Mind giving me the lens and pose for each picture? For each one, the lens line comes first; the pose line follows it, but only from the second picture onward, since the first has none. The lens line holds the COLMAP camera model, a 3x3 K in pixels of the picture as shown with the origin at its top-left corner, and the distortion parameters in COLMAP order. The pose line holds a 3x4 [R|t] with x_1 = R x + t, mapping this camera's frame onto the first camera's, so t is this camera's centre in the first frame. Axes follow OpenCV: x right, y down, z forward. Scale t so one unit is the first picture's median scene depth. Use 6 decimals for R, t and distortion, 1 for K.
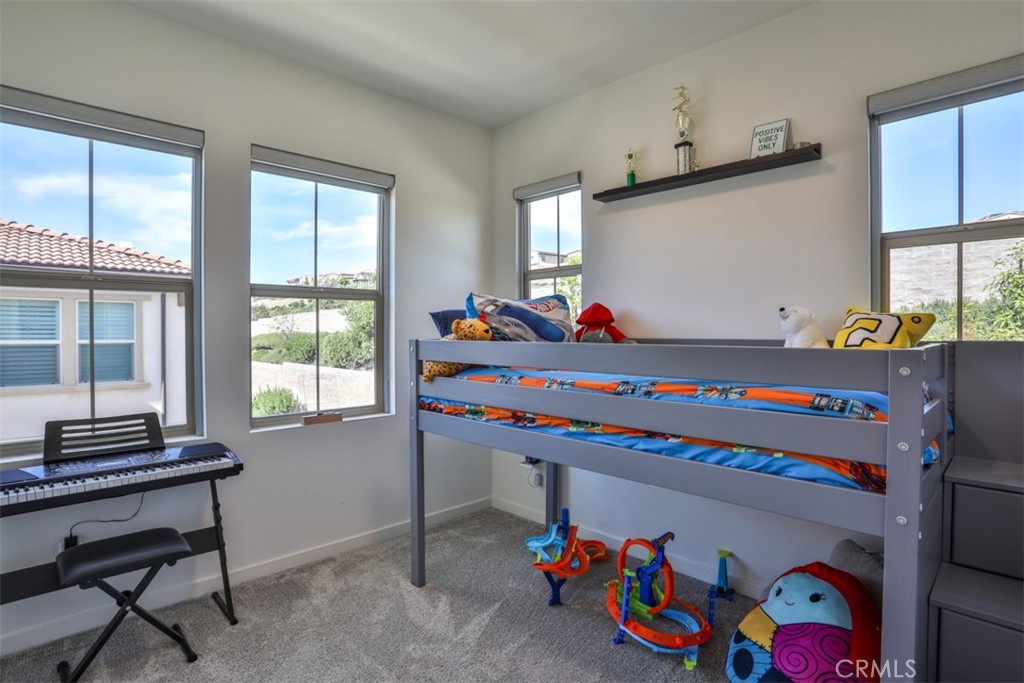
lens RADIAL K [[508.8, 0, 511.6], [0, 508.8, 334.2], [0, 0, 1]] dist [-0.068399, 0.031443]
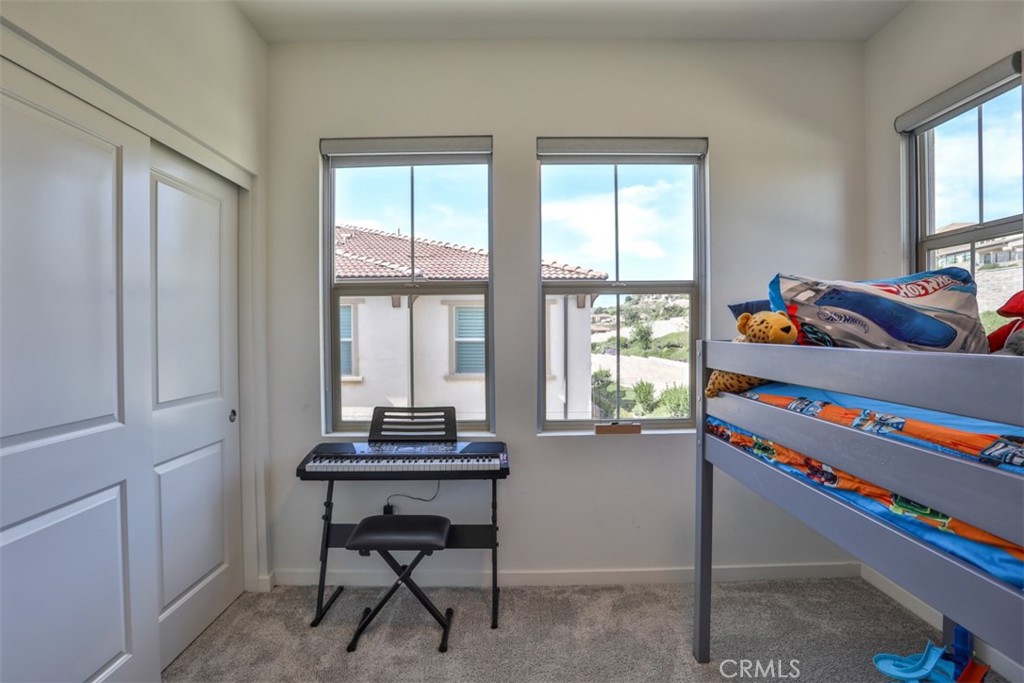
lens RADIAL K [[524.3, 0, 507.3], [0, 524.3, 337.6], [0, 0, 1]] dist [-0.078334, 0.035595]
pose [[0.726460, 0.003978, -0.687197, 0.141728], [0.002723, 0.999959, 0.008666, -0.001939], [0.687204, -0.008167, 0.726419, 0.243509]]
